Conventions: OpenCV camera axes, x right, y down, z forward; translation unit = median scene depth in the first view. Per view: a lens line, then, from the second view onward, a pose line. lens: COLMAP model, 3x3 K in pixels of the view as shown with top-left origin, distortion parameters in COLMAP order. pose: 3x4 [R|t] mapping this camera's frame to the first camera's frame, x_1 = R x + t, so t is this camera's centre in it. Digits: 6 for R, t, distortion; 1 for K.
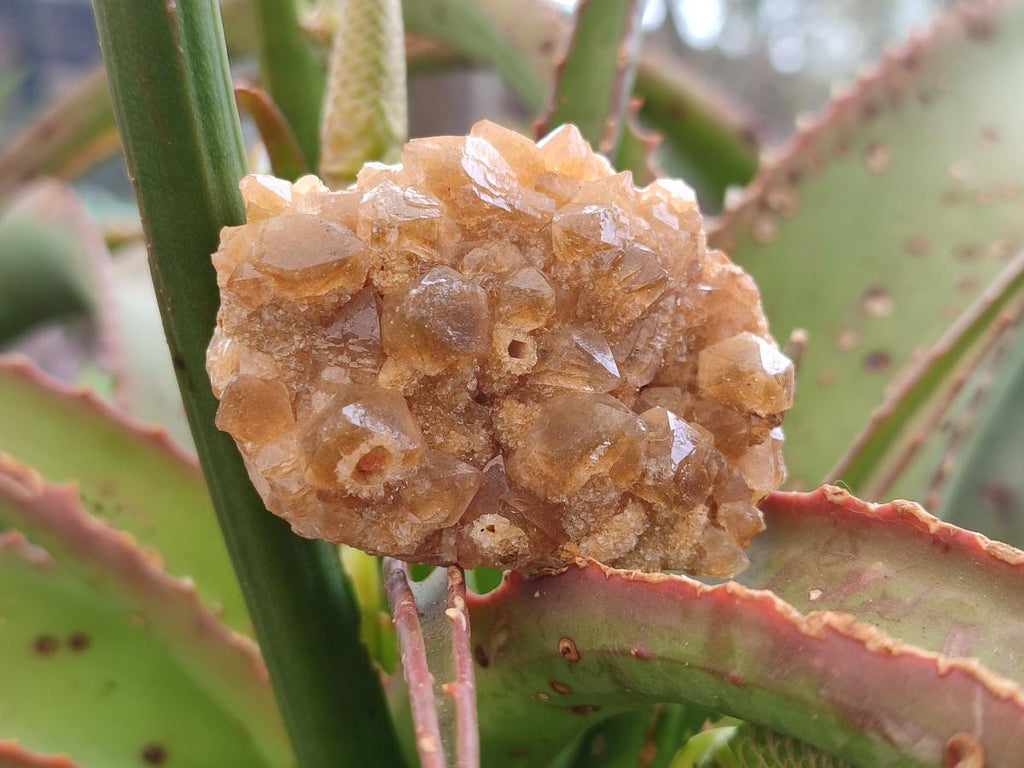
lens RADIAL K [[1417.0, 0, 511.1], [0, 1417.0, 413.4], [0, 0, 1]] dist [-0.008780, -0.502672]
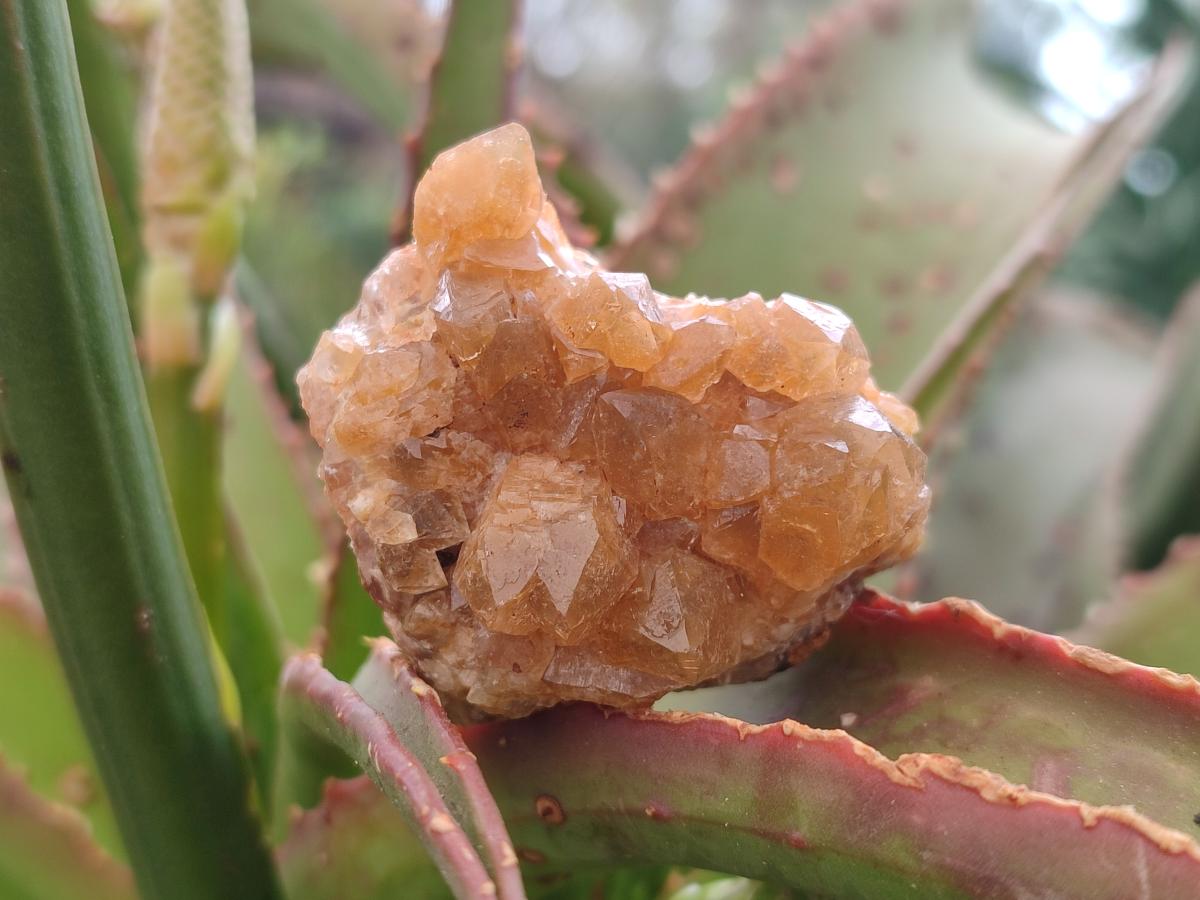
lens RADIAL K [[1660.5, 0, 599.0], [0, 1660.5, 484.5], [0, 0, 1]] dist [-0.008780, -0.502672]
pose [[0.982751, -0.040570, 0.180430, -0.105065], [0.039860, 0.999177, 0.007560, -0.022414], [-0.180588, -0.000237, 0.983559, 0.103511]]
